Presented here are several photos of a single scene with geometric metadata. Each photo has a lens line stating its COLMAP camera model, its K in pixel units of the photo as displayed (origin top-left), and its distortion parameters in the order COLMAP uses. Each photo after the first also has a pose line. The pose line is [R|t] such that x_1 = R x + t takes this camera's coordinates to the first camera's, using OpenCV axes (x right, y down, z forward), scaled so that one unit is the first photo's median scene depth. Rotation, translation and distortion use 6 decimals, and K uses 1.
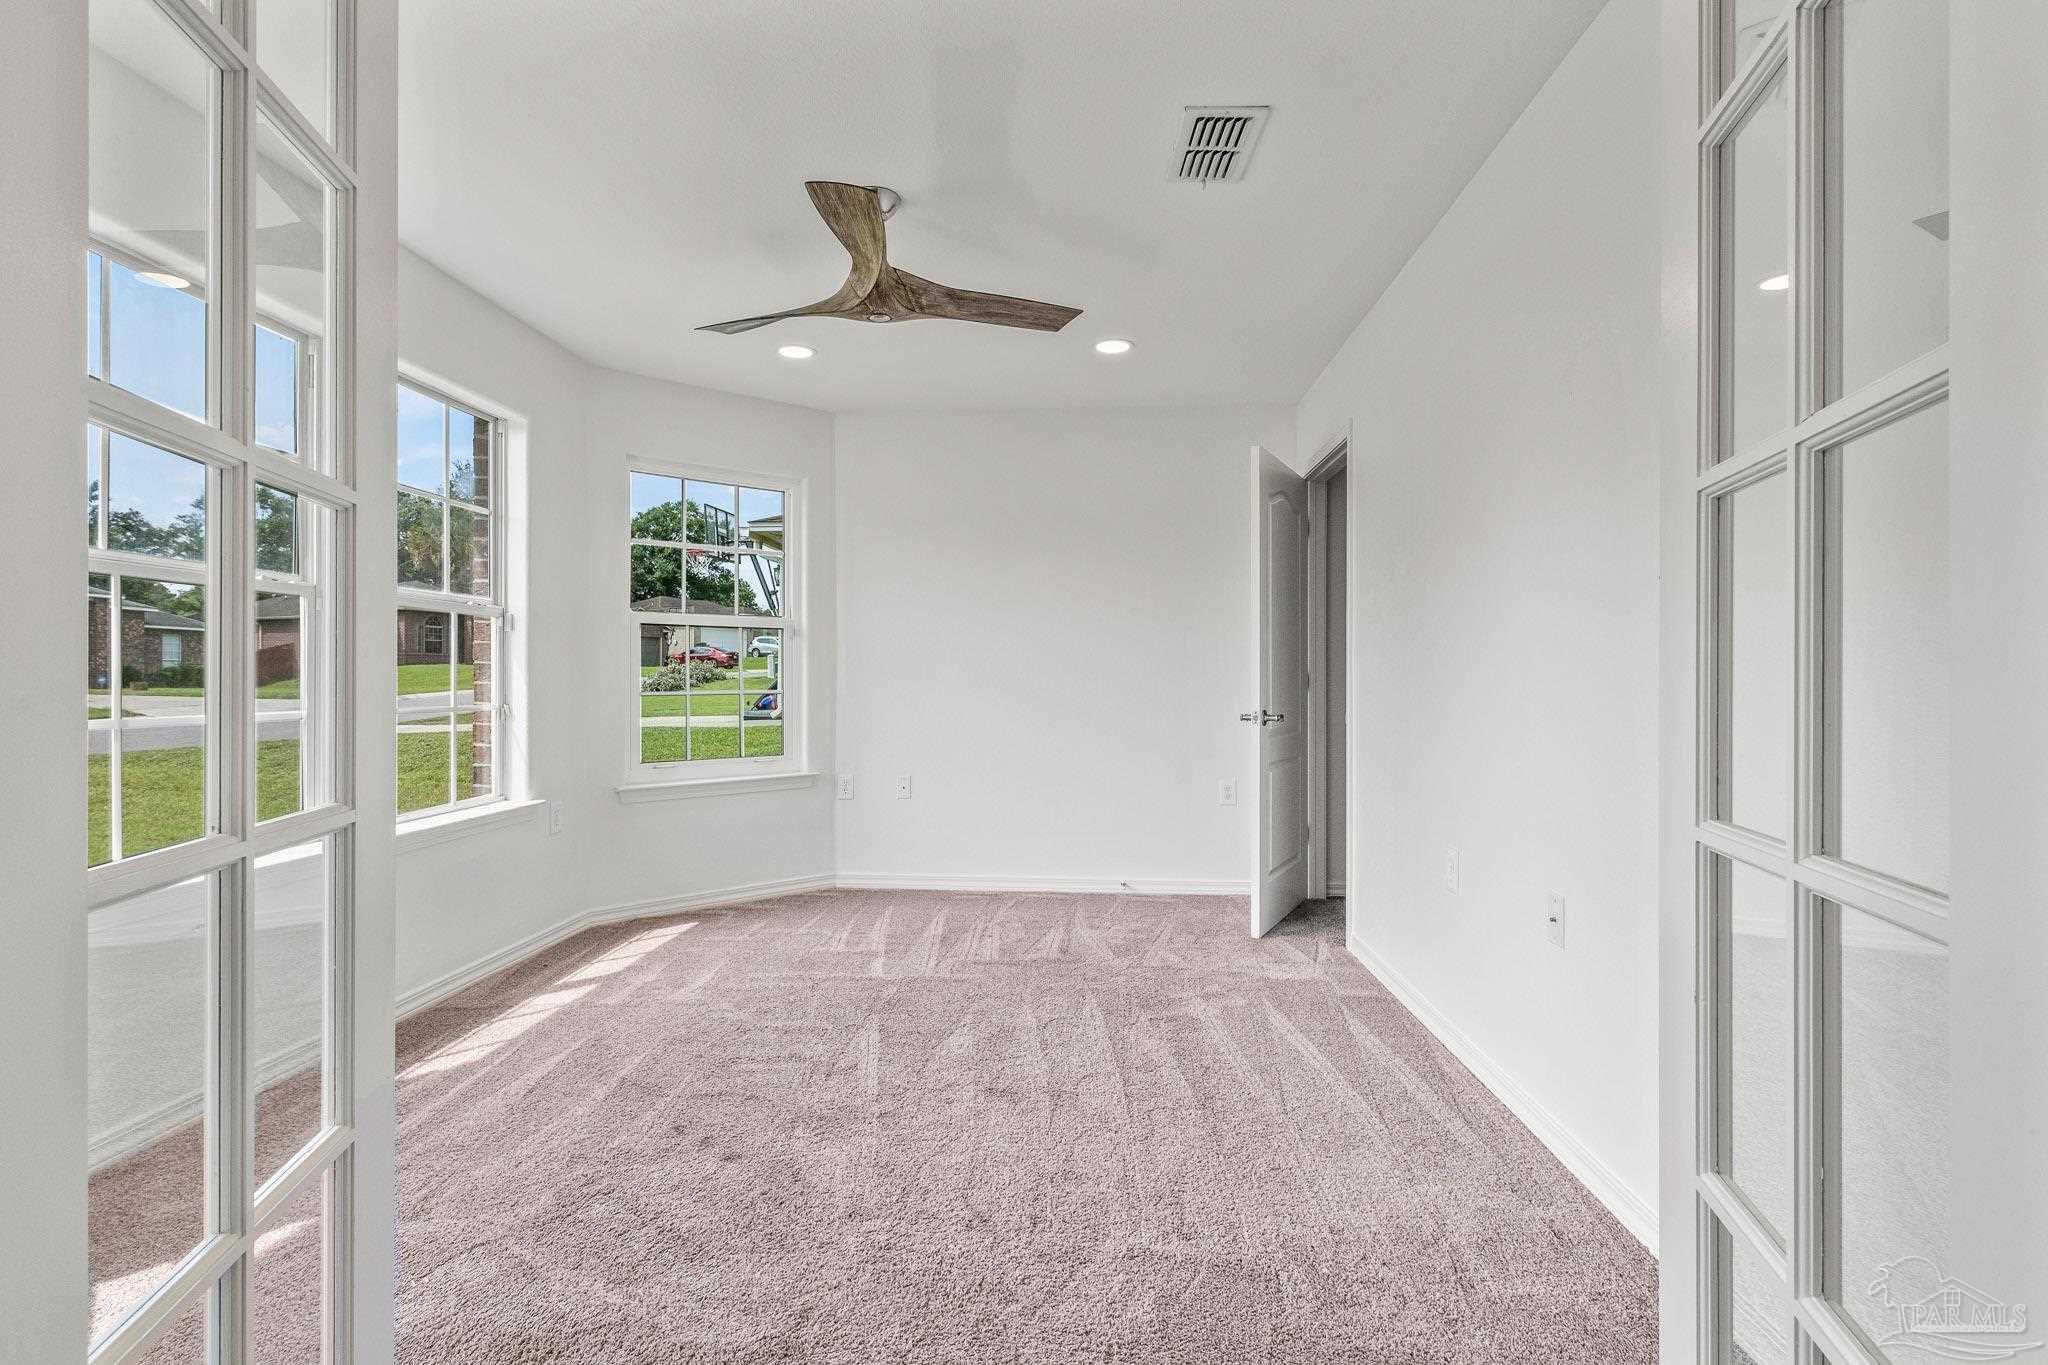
lens RADIAL K [[977.8, 0, 1028.7], [0, 977.8, 699.8], [0, 0, 1]] dist [0.000269, 0.000104]
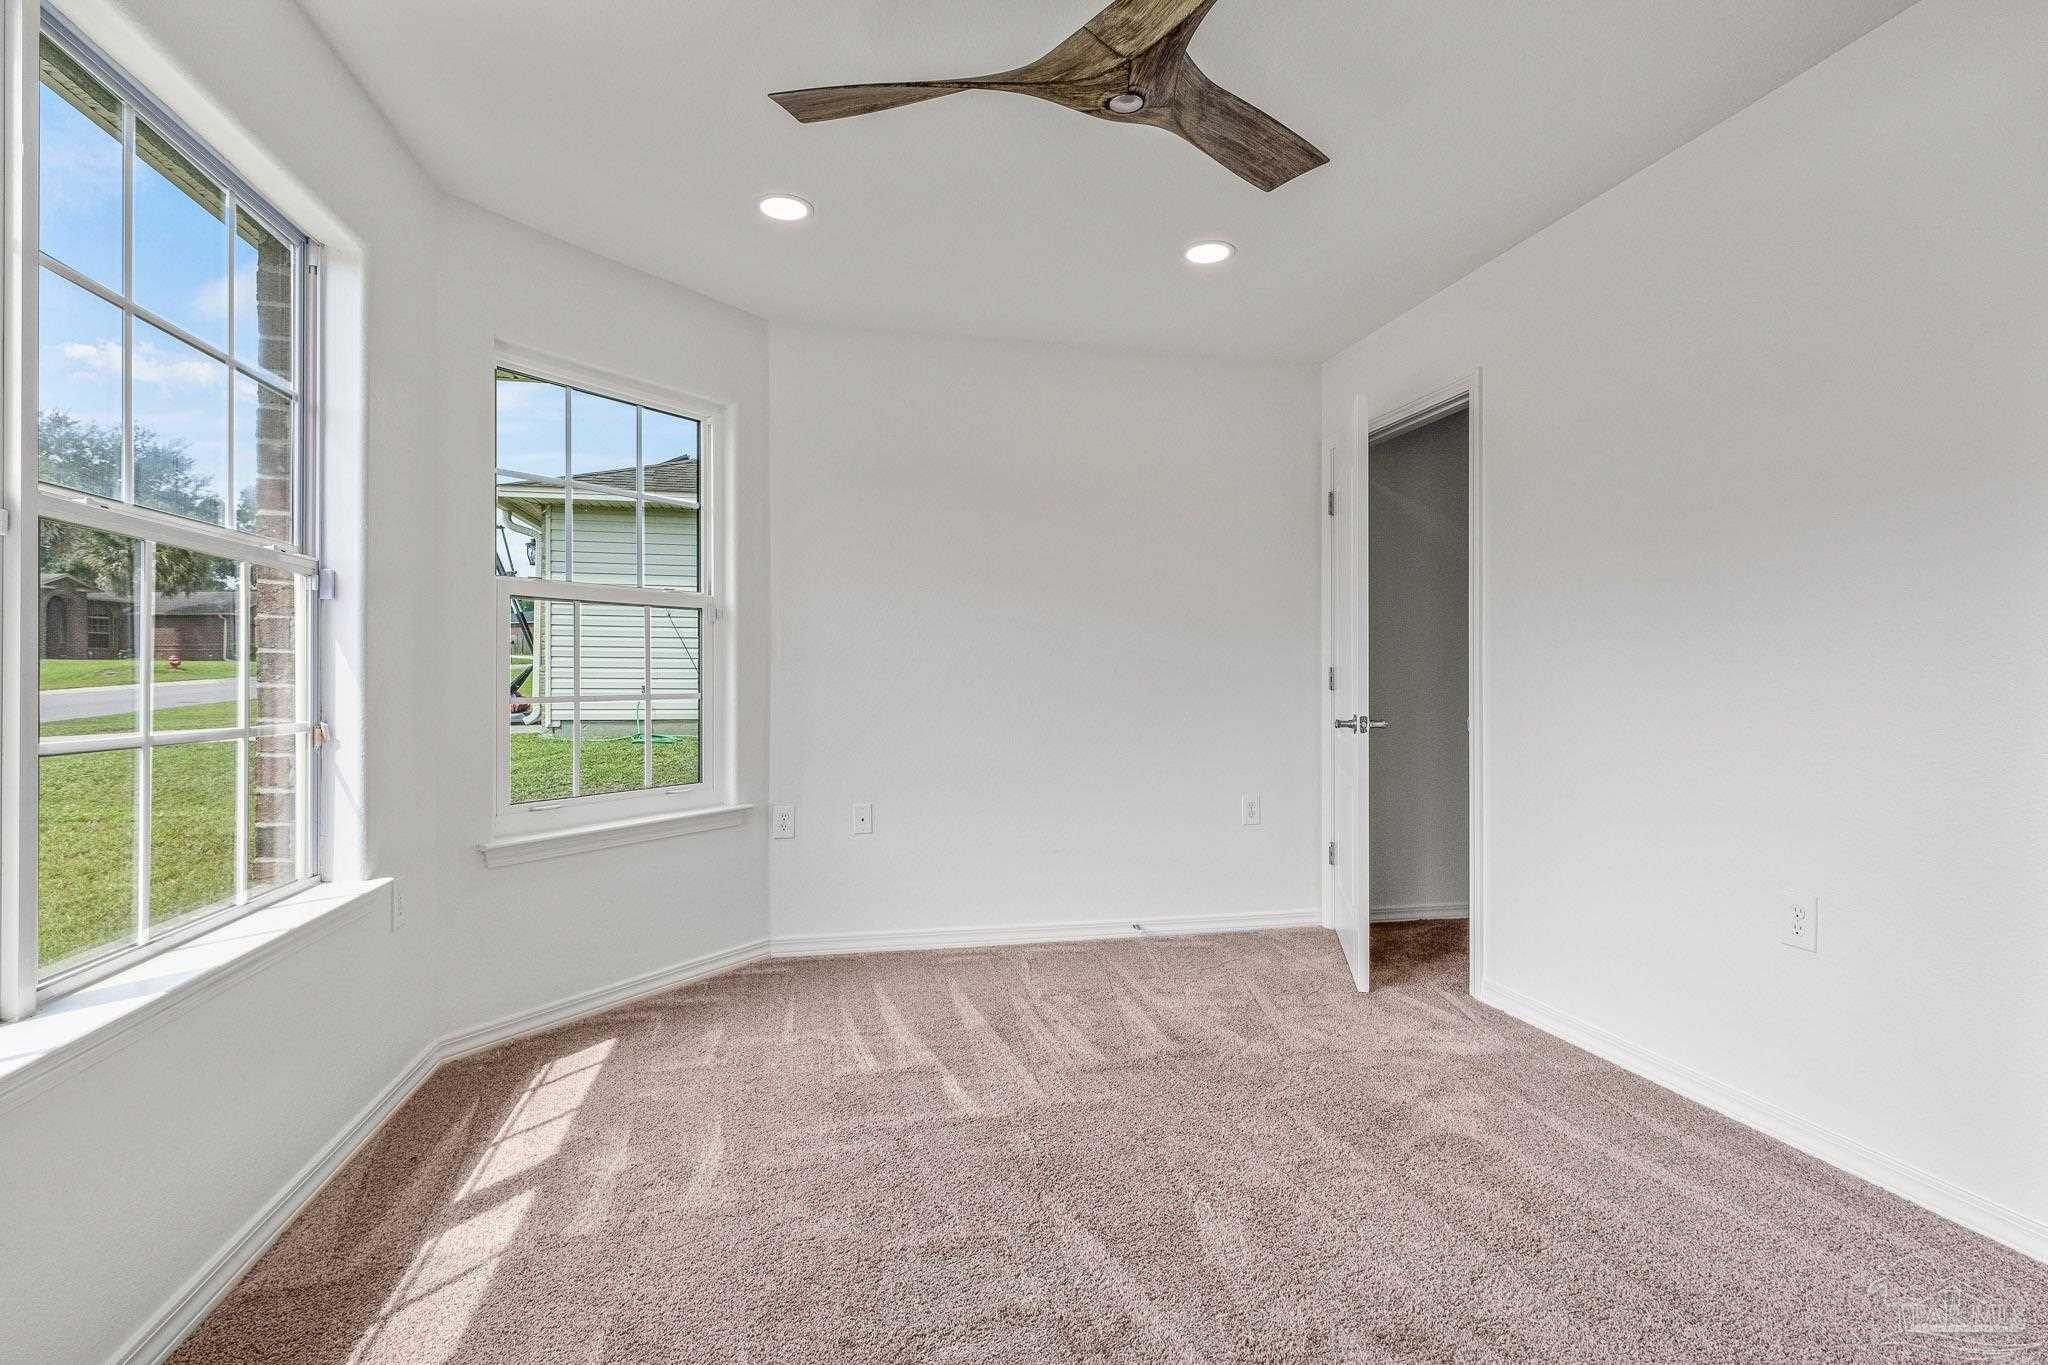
lens RADIAL K [[974.2, 0, 1016.6], [0, 974.2, 687.8], [0, 0, 1]] dist [0.000228, -0.000898]
pose [[0.961637, -0.005329, 0.274274, -0.291662], [0.007511, 0.999948, -0.006905, -0.008887], [-0.274223, 0.008701, 0.961627, 0.313822]]
